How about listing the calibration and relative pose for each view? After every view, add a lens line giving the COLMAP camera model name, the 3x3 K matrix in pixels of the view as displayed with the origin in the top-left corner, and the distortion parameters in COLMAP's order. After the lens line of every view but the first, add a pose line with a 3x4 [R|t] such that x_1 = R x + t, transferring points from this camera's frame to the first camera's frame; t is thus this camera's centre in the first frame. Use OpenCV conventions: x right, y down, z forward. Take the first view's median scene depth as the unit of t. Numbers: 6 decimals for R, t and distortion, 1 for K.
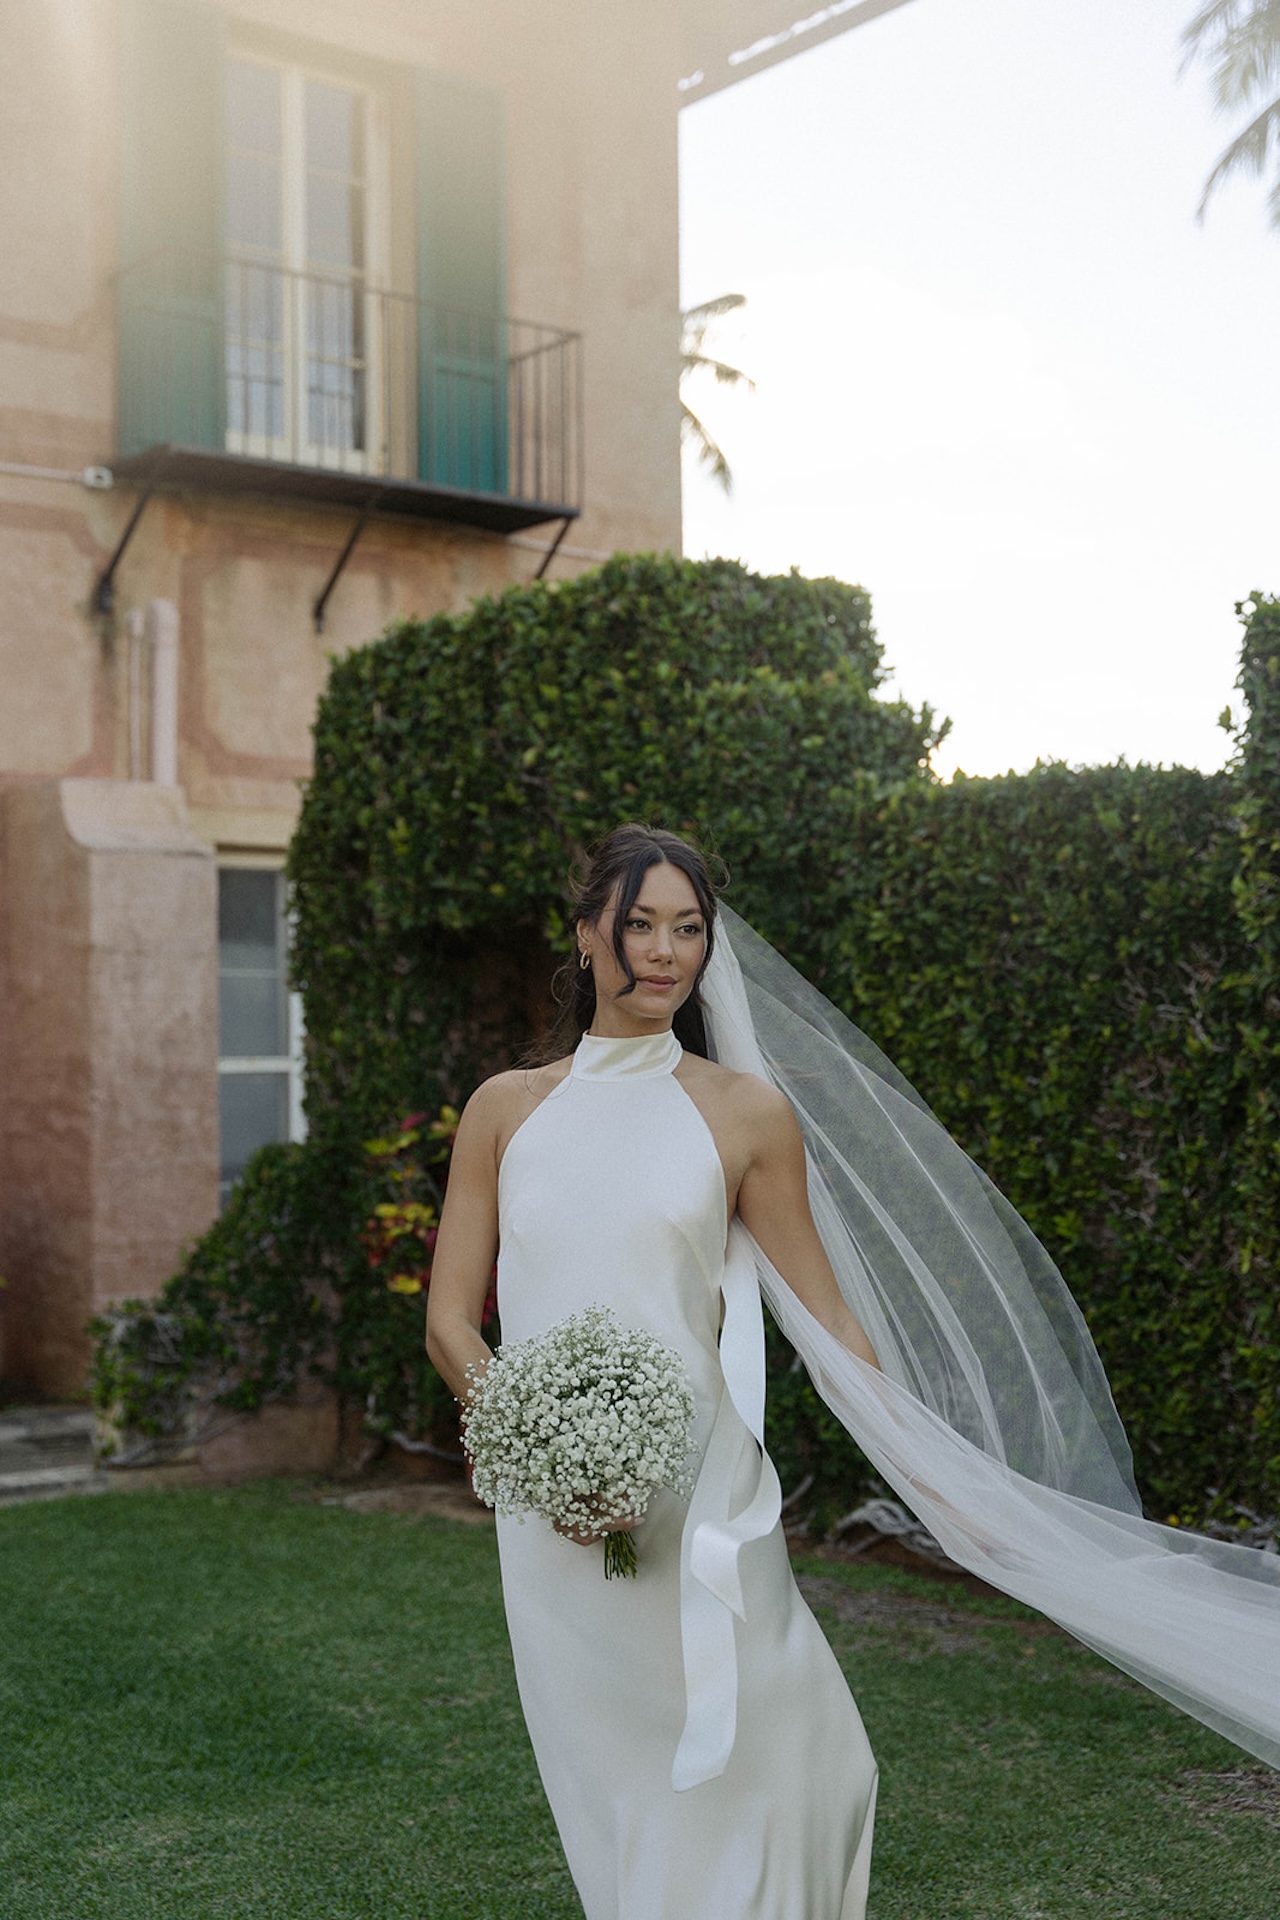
lens RADIAL K [[2541.7, 0, 640.0], [0, 2541.7, 960.0], [0, 0, 1]] dist [0.007227, 0.003095]
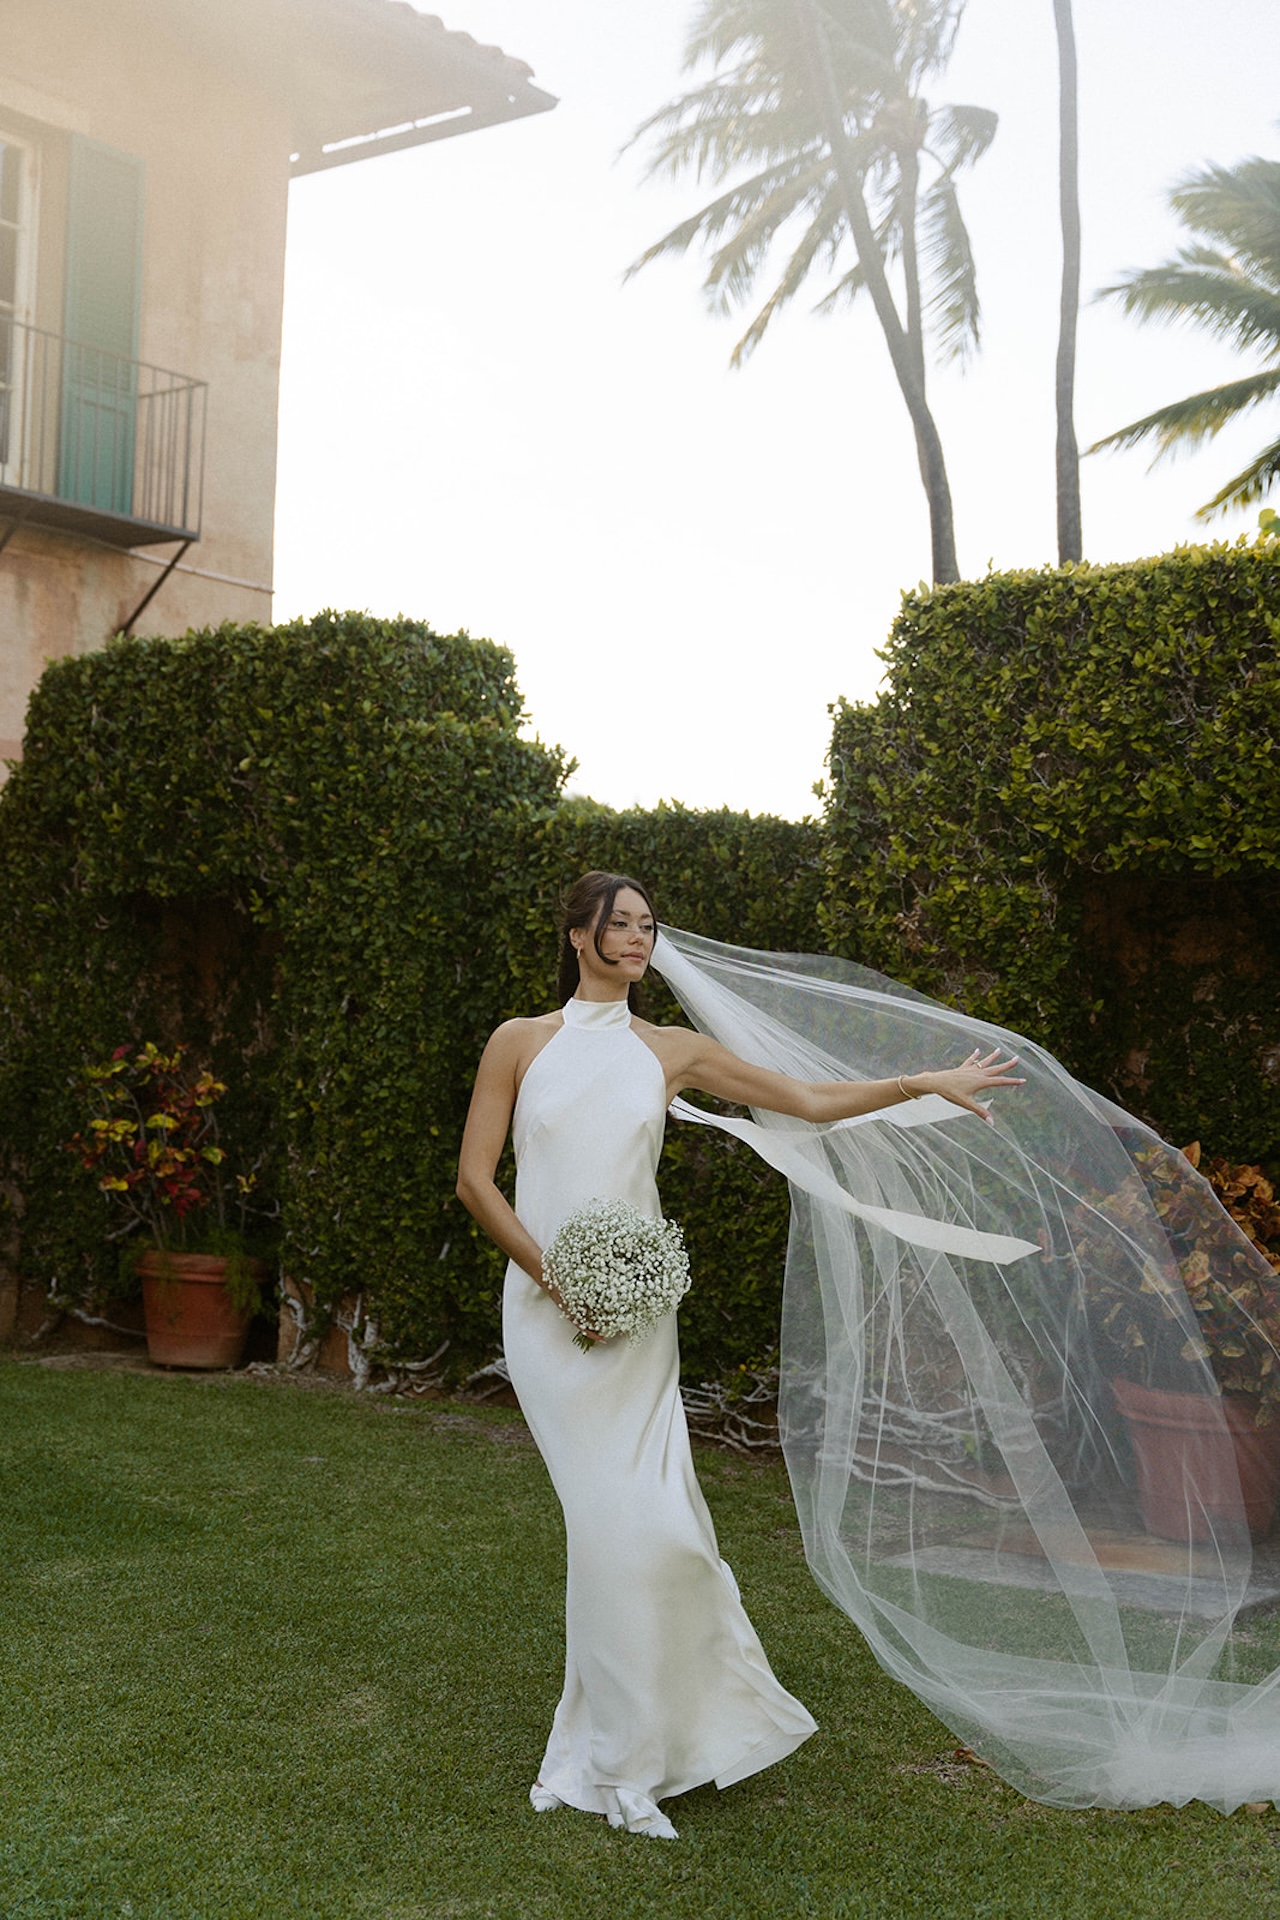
lens RADIAL K [[2415.4, 0, 640.0], [0, 2415.4, 960.0], [0, 0, 1]] dist [-0.008282, 0.022292]
pose [[0.968724, 0.055272, 0.241908, -0.141849], [-0.058548, 0.998264, 0.006368, -0.003318], [-0.241136, -0.020332, 0.970278, -0.203466]]
